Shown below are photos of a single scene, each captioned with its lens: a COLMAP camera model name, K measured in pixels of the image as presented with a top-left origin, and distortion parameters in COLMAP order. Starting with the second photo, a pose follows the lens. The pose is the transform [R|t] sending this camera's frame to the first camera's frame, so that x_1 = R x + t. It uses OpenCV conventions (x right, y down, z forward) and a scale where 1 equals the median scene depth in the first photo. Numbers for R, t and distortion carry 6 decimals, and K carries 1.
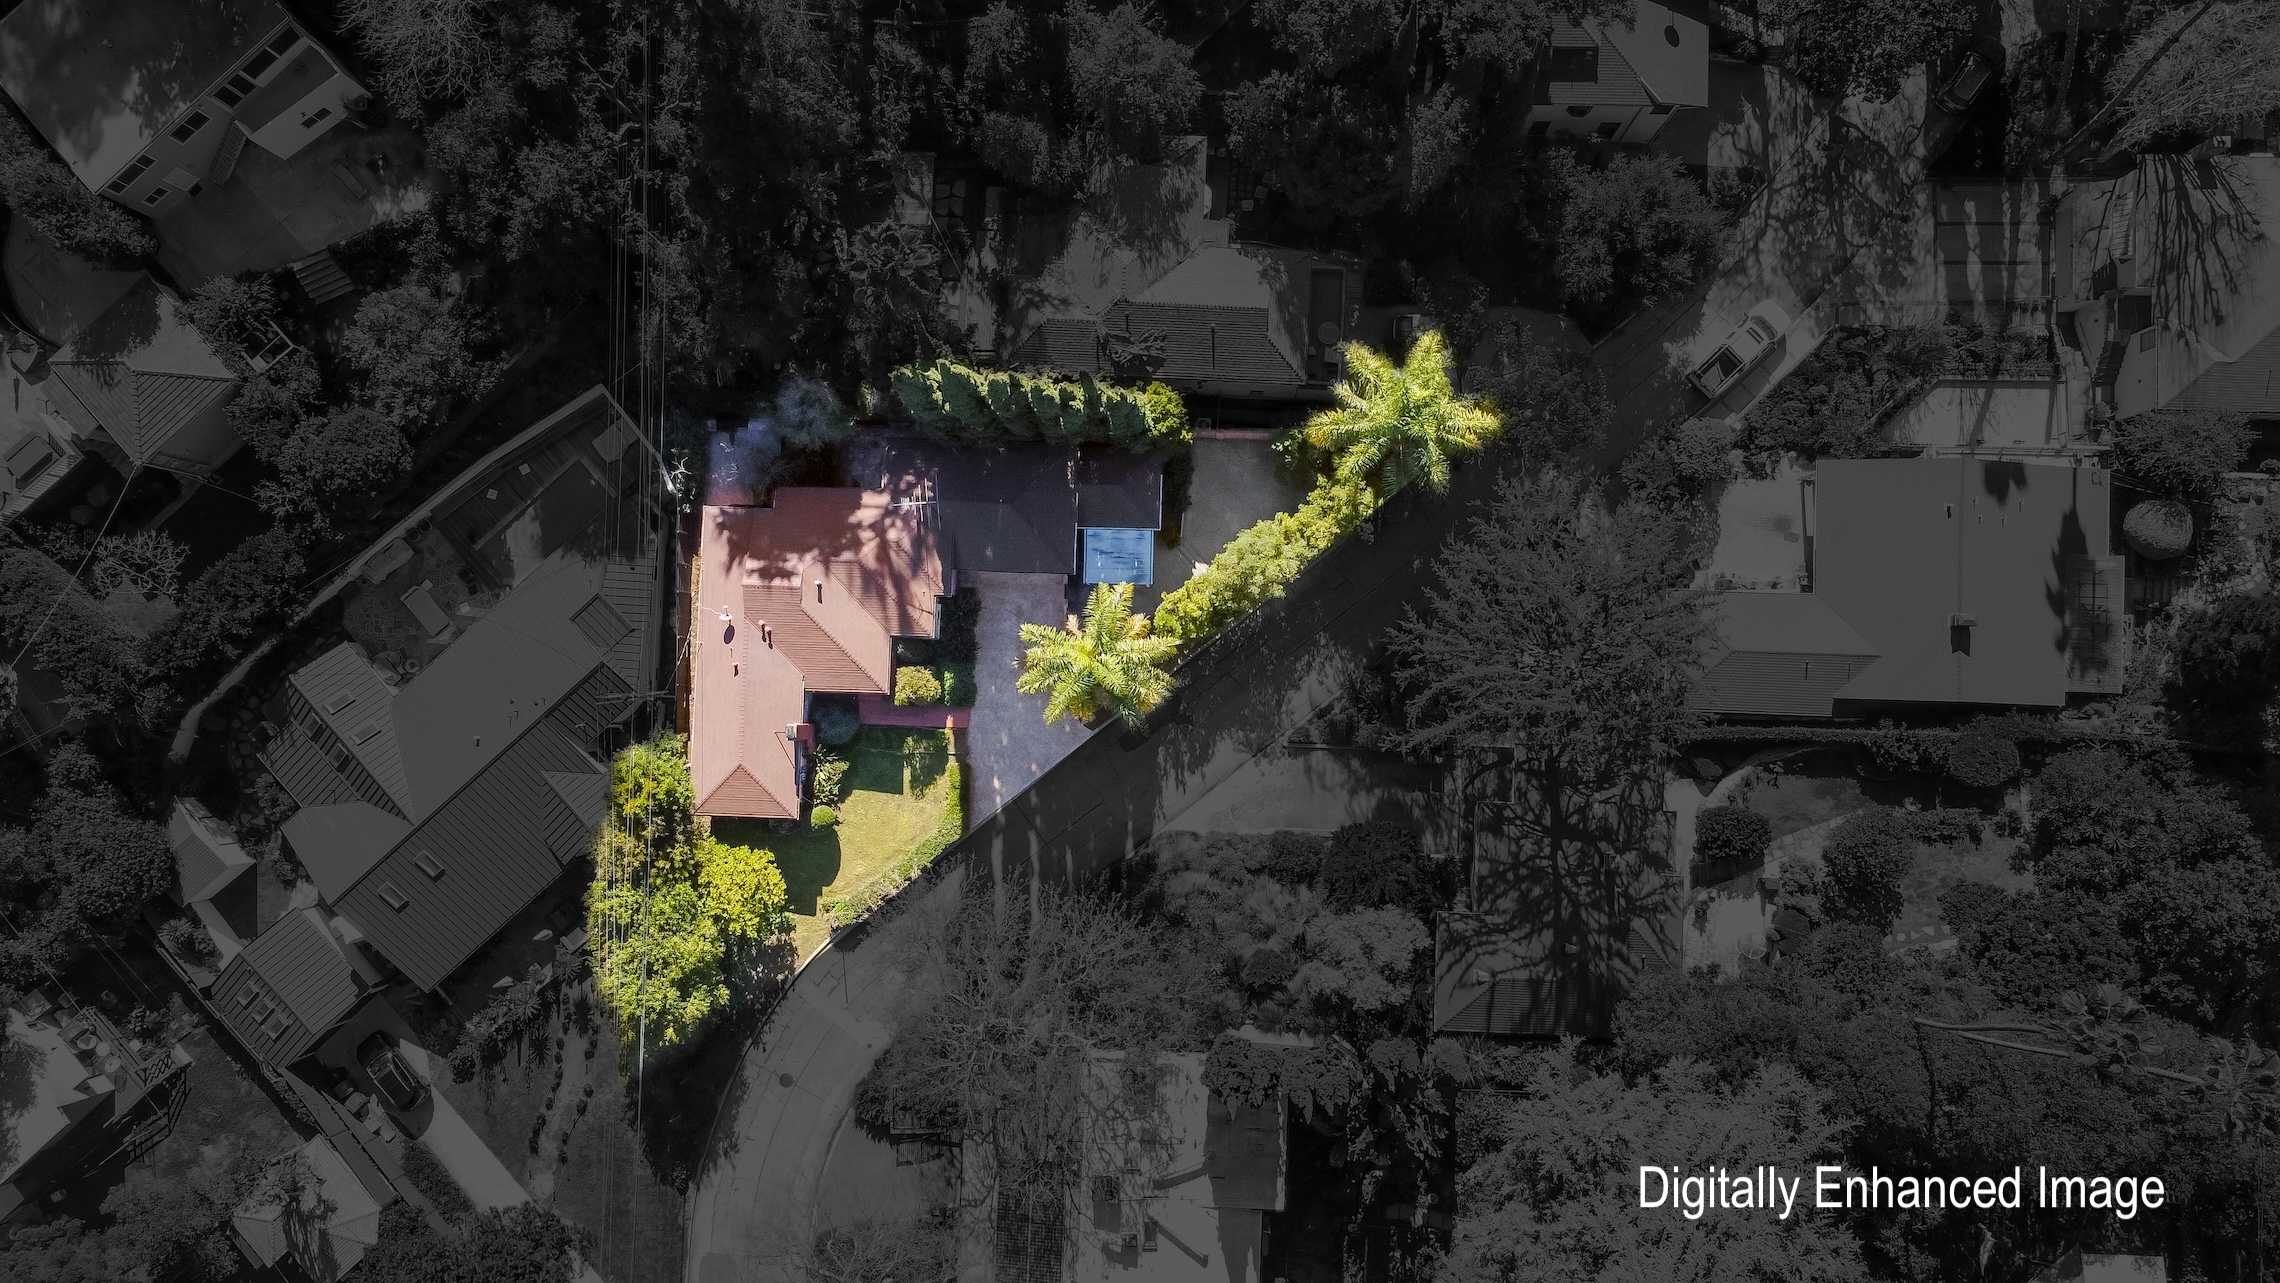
lens RADIAL K [[1731.8, 0, 1169.3], [0, 1731.8, 648.0], [0, 0, 1]] dist [0.017212, -0.005371]
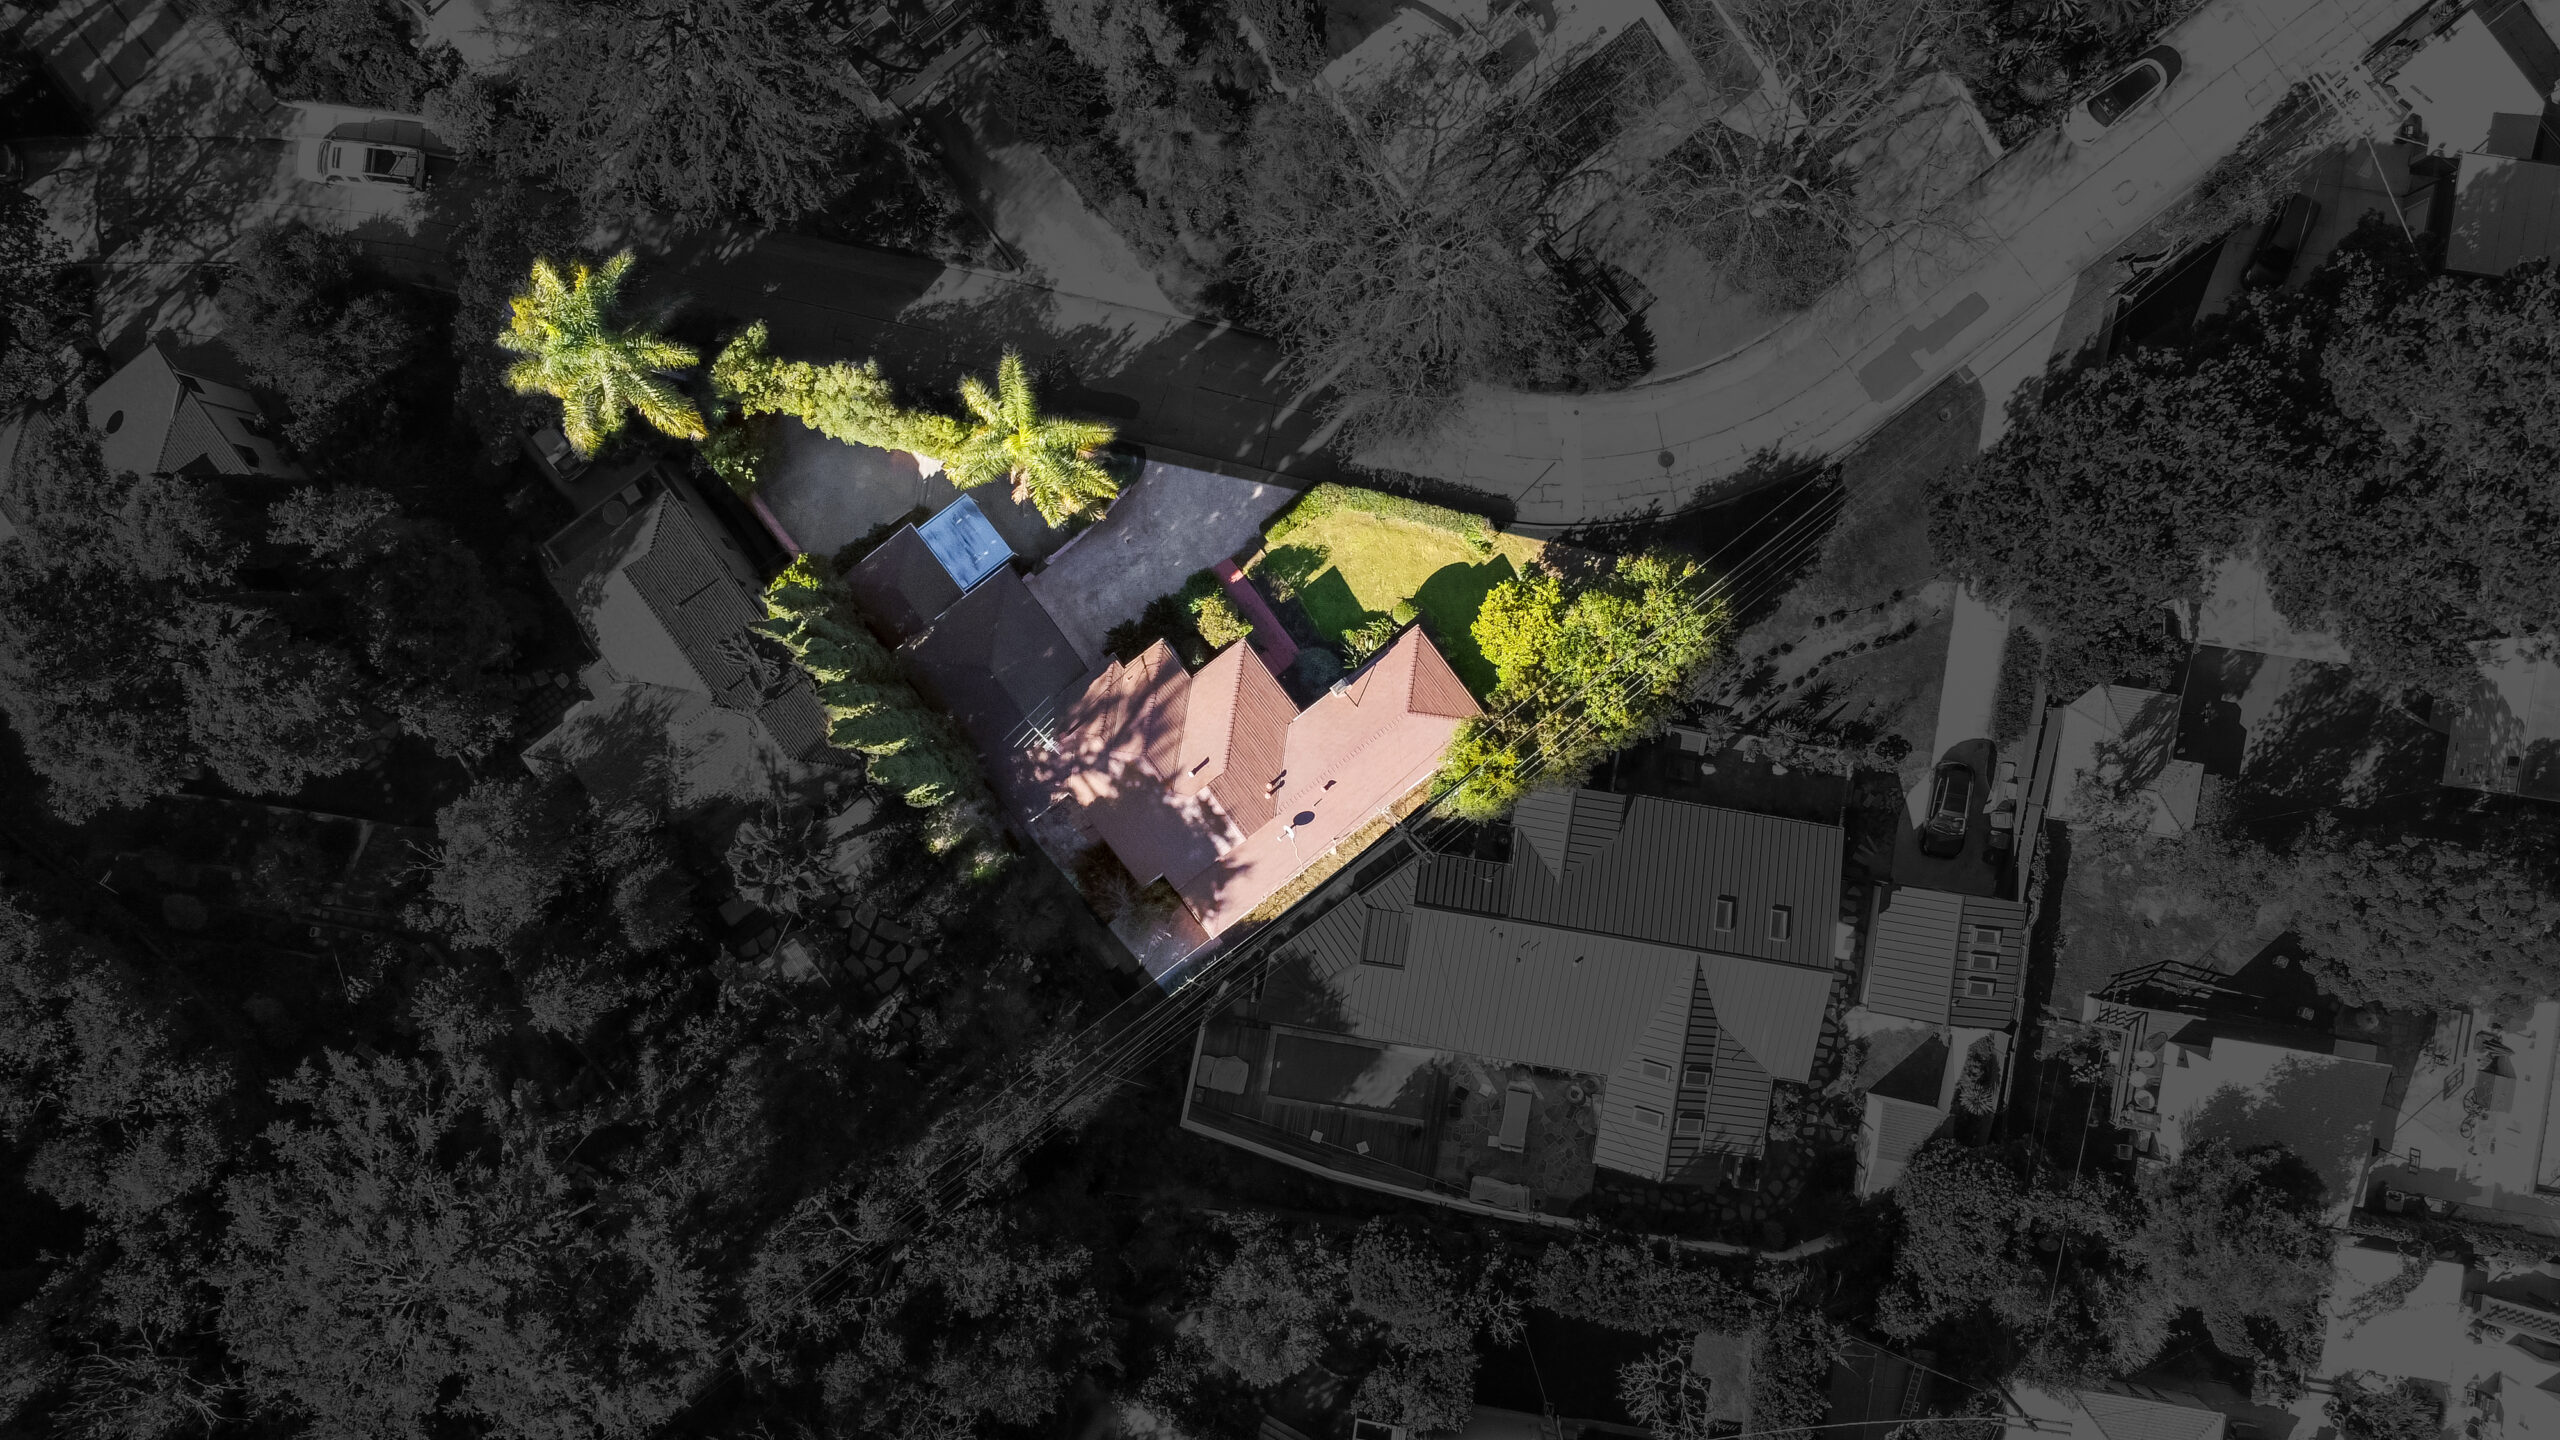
lens RADIAL K [[1939.2, 0, 1278.5], [0, 1939.2, 650.2], [0, 0, 1]] dist [0.042757, -0.056947]
pose [[-0.632244, -0.772463, 0.059739, -0.236437], [0.774481, -0.632231, 0.021521, 0.014792], [0.021145, 0.059873, 0.997982, 0.018887]]
